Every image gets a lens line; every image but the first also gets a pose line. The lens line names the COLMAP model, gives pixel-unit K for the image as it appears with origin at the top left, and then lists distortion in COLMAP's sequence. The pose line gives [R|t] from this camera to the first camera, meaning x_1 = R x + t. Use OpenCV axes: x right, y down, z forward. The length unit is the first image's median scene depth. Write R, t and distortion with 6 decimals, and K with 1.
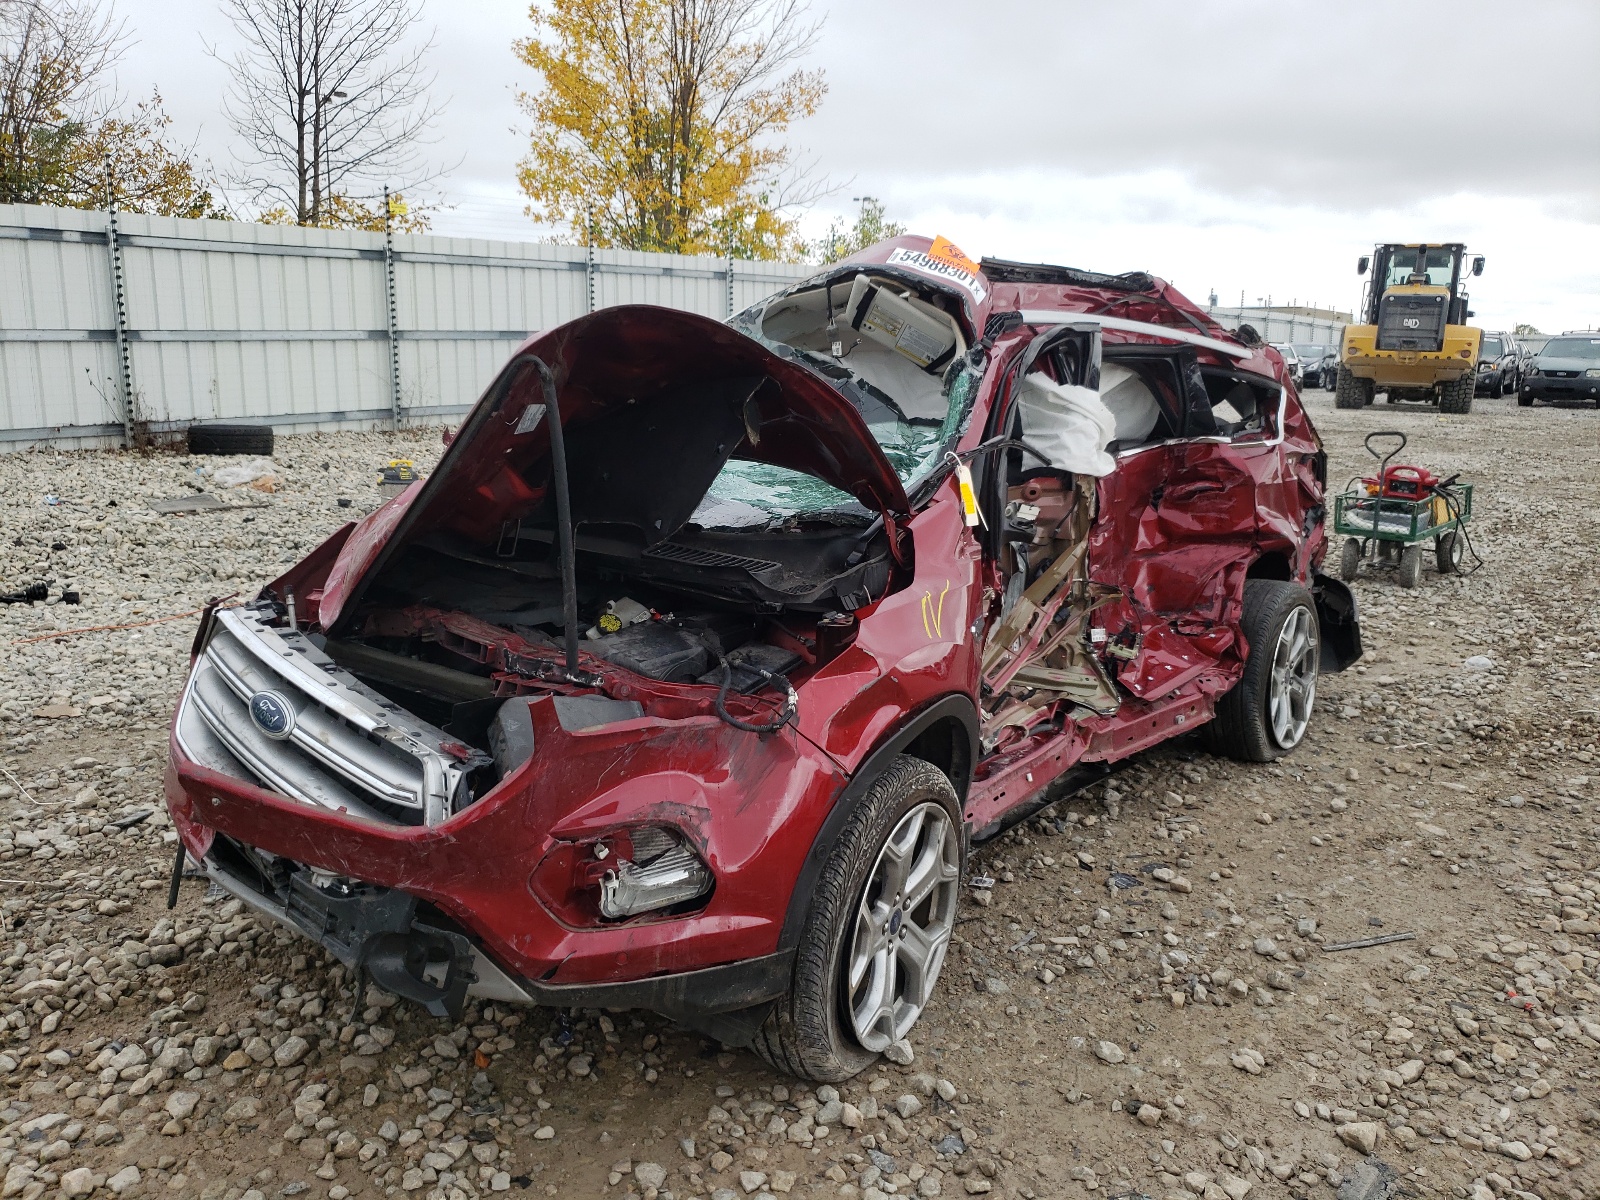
lens RADIAL K [[1251.9, 0, 800.0], [0, 1251.9, 600.0], [0, 0, 1]] dist [-0.001823, -0.000100]
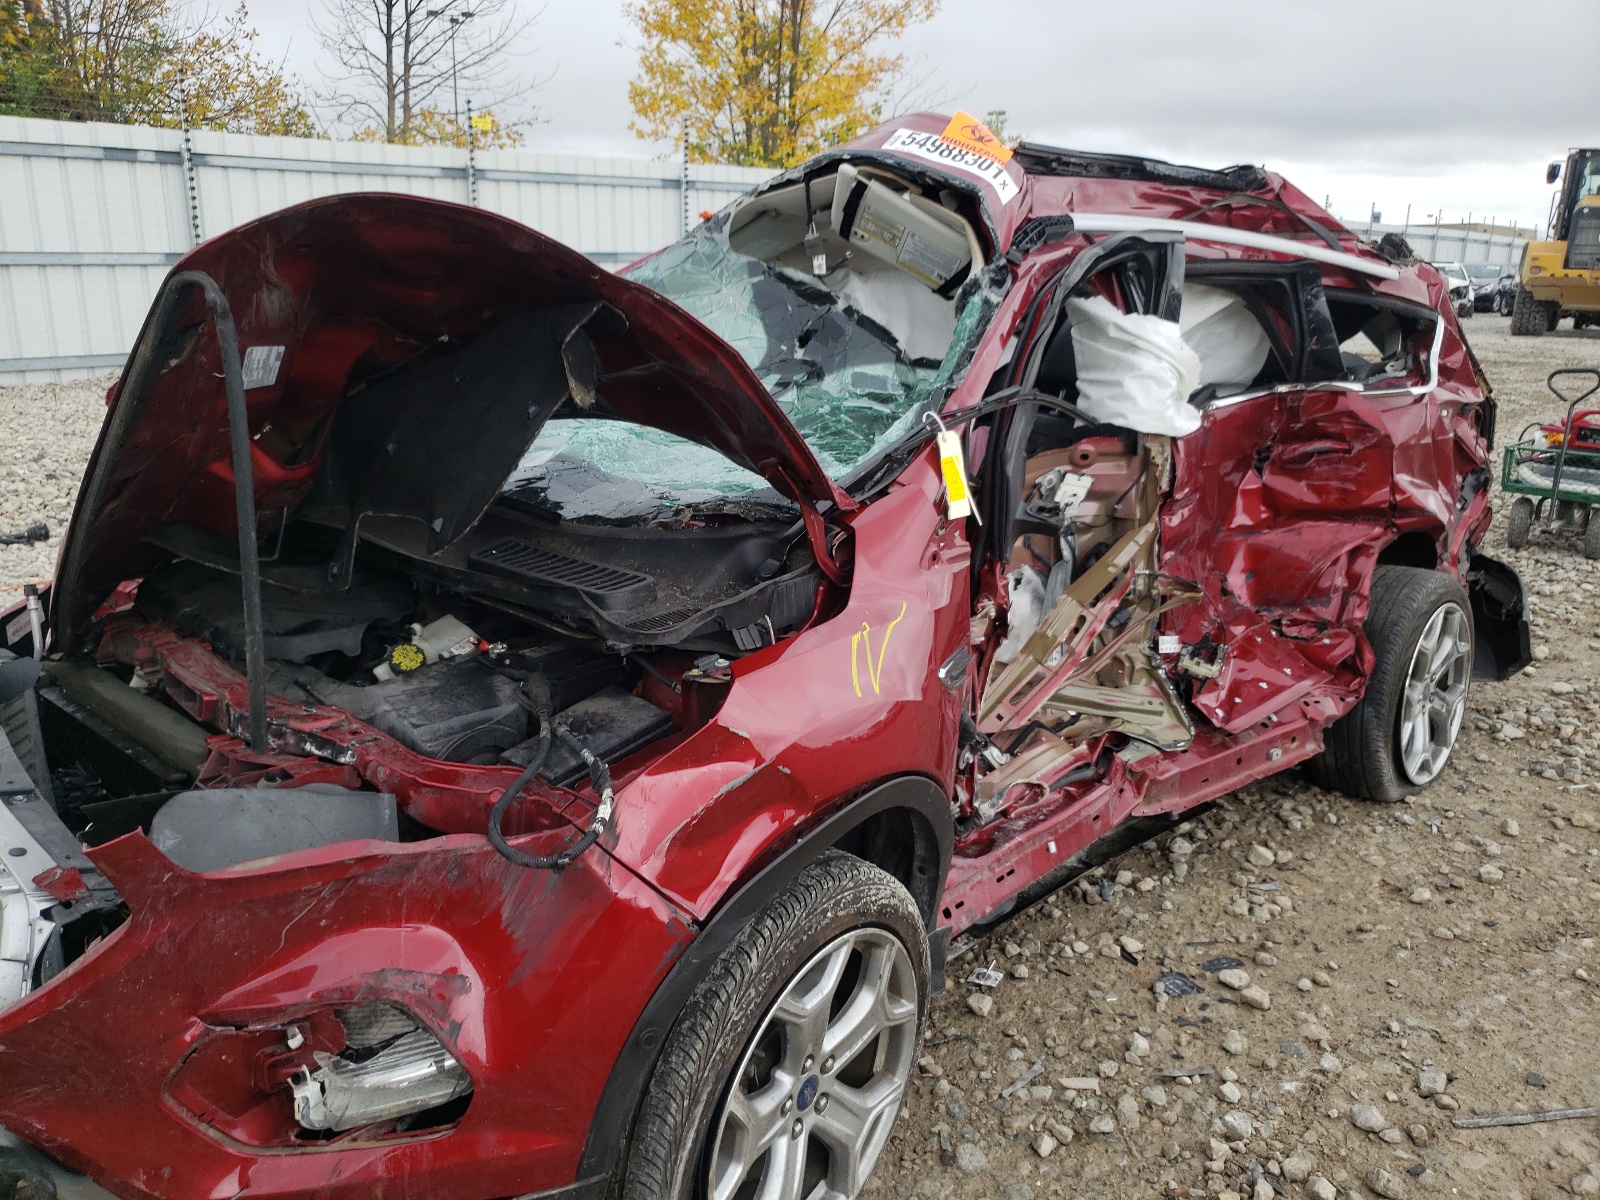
lens RADIAL K [[1293.6, 0, 758.3], [0, 1293.6, 602.8], [0, 0, 1]] dist [-0.080246, 0.155749]
pose [[0.992712, 0.027432, -0.117346, 0.082330], [-0.020941, 0.998200, 0.056198, -0.036725], [0.118677, -0.053331, 0.991500, 0.196294]]
